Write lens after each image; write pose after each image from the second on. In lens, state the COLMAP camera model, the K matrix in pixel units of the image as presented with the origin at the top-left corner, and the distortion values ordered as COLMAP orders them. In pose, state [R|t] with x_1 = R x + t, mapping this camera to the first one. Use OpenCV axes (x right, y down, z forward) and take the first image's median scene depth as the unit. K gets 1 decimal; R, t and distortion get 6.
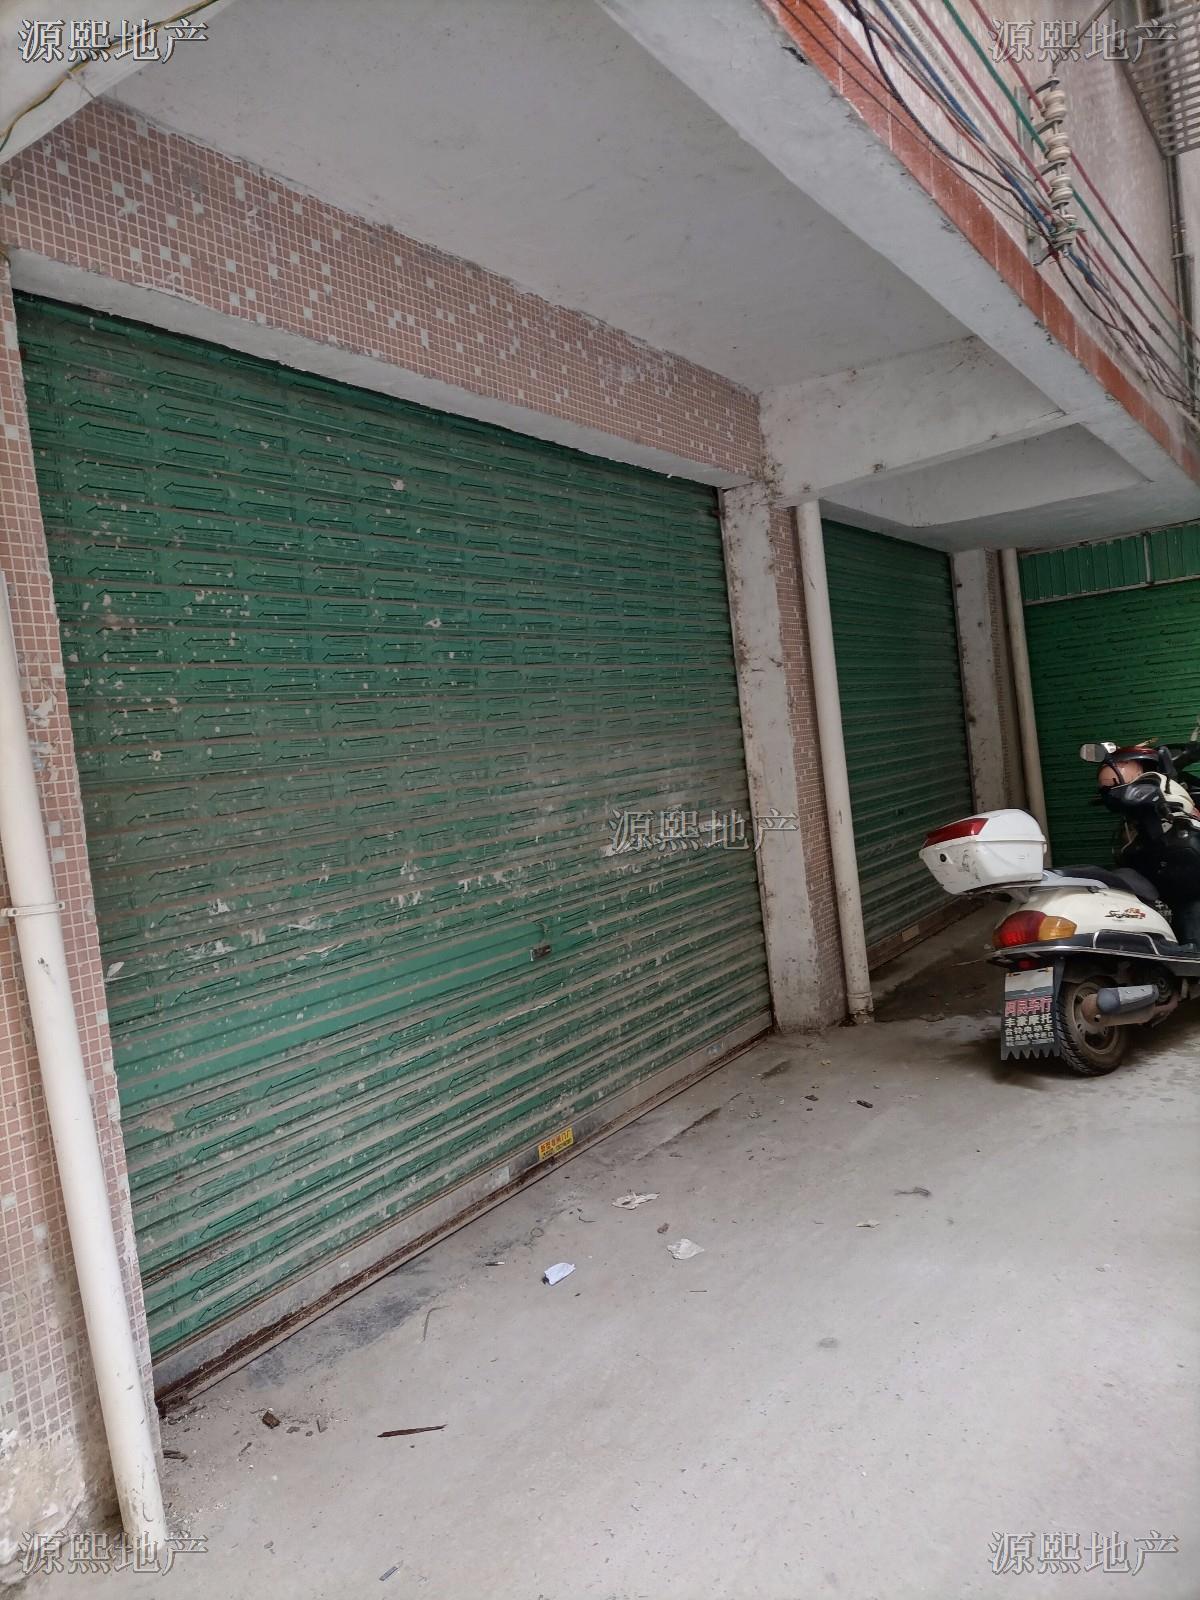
lens RADIAL K [[1190.2, 0, 601.5], [0, 1190.2, 802.4], [0, 0, 1]] dist [0.021410, -0.011416]
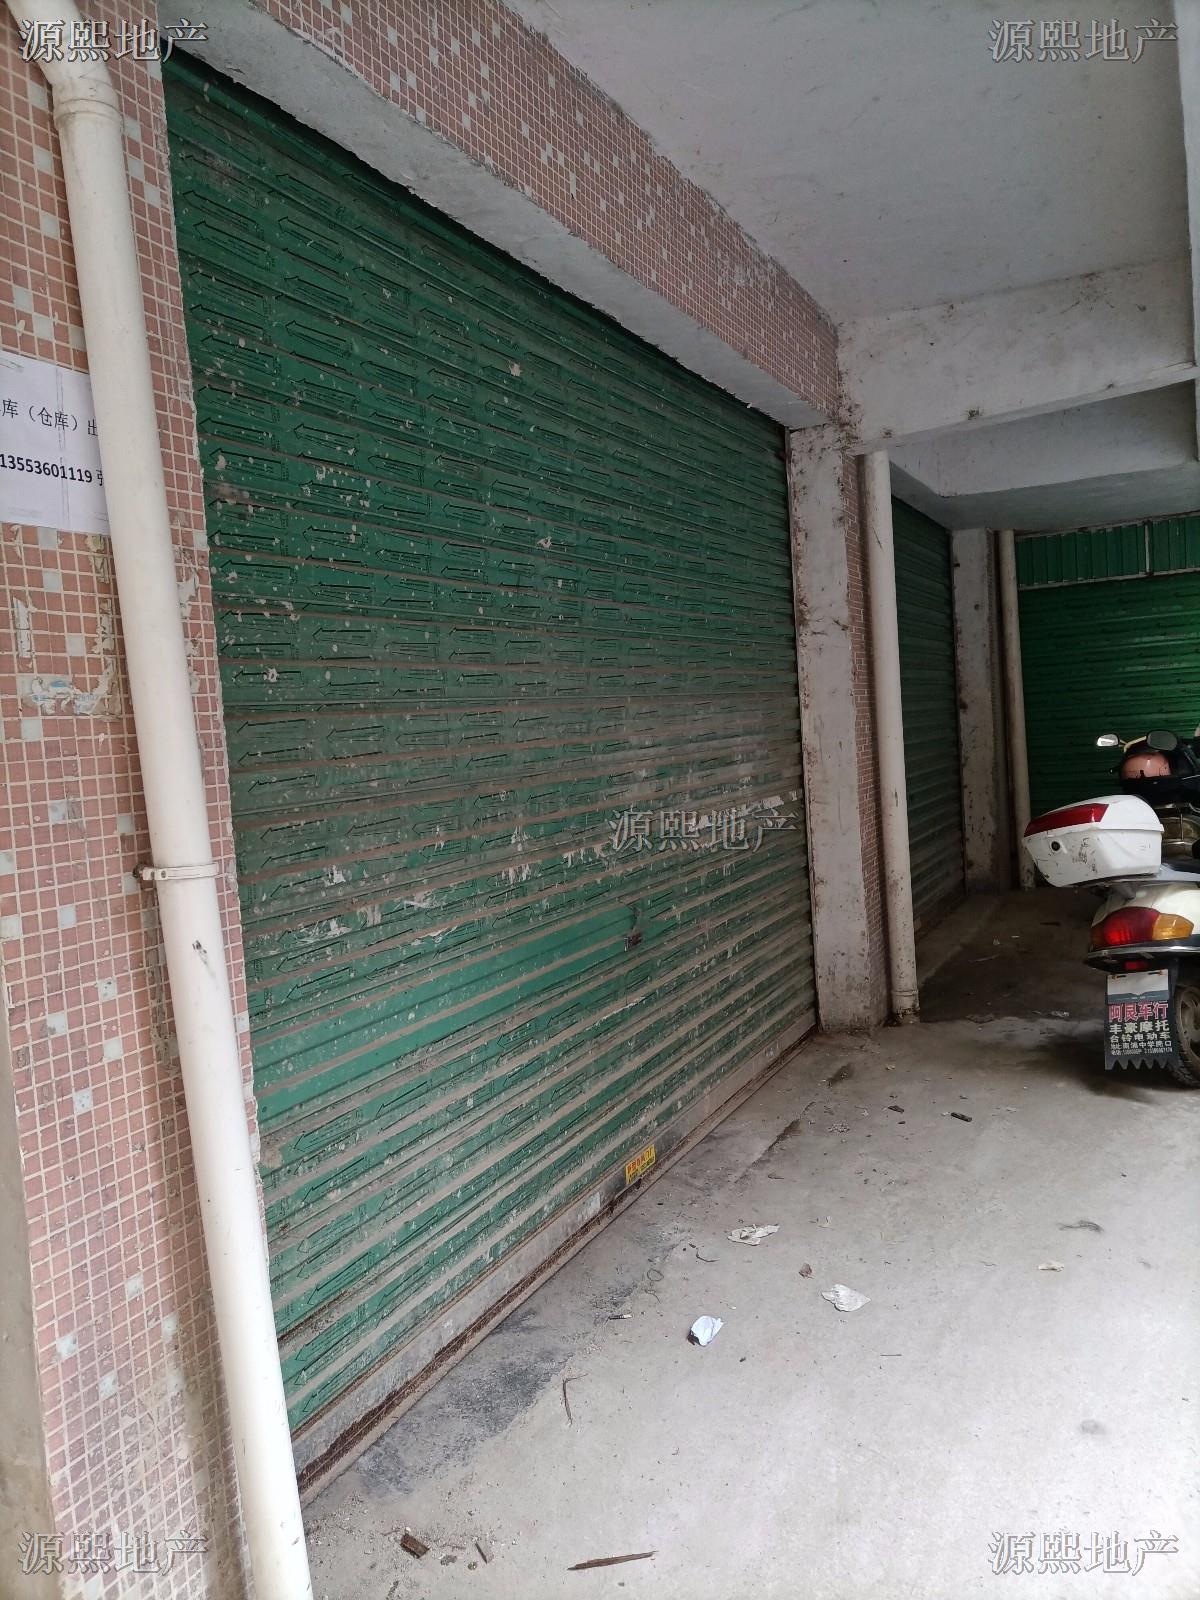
lens RADIAL K [[1190.2, 0, 599.6], [0, 1190.2, 804.1], [0, 0, 1]] dist [0.021410, -0.011416]
pose [[0.992837, 0.036872, 0.113643, -0.196359], [-0.038603, 0.999169, 0.013068, 0.019742], [-0.113067, -0.017361, 0.993436, 0.173285]]
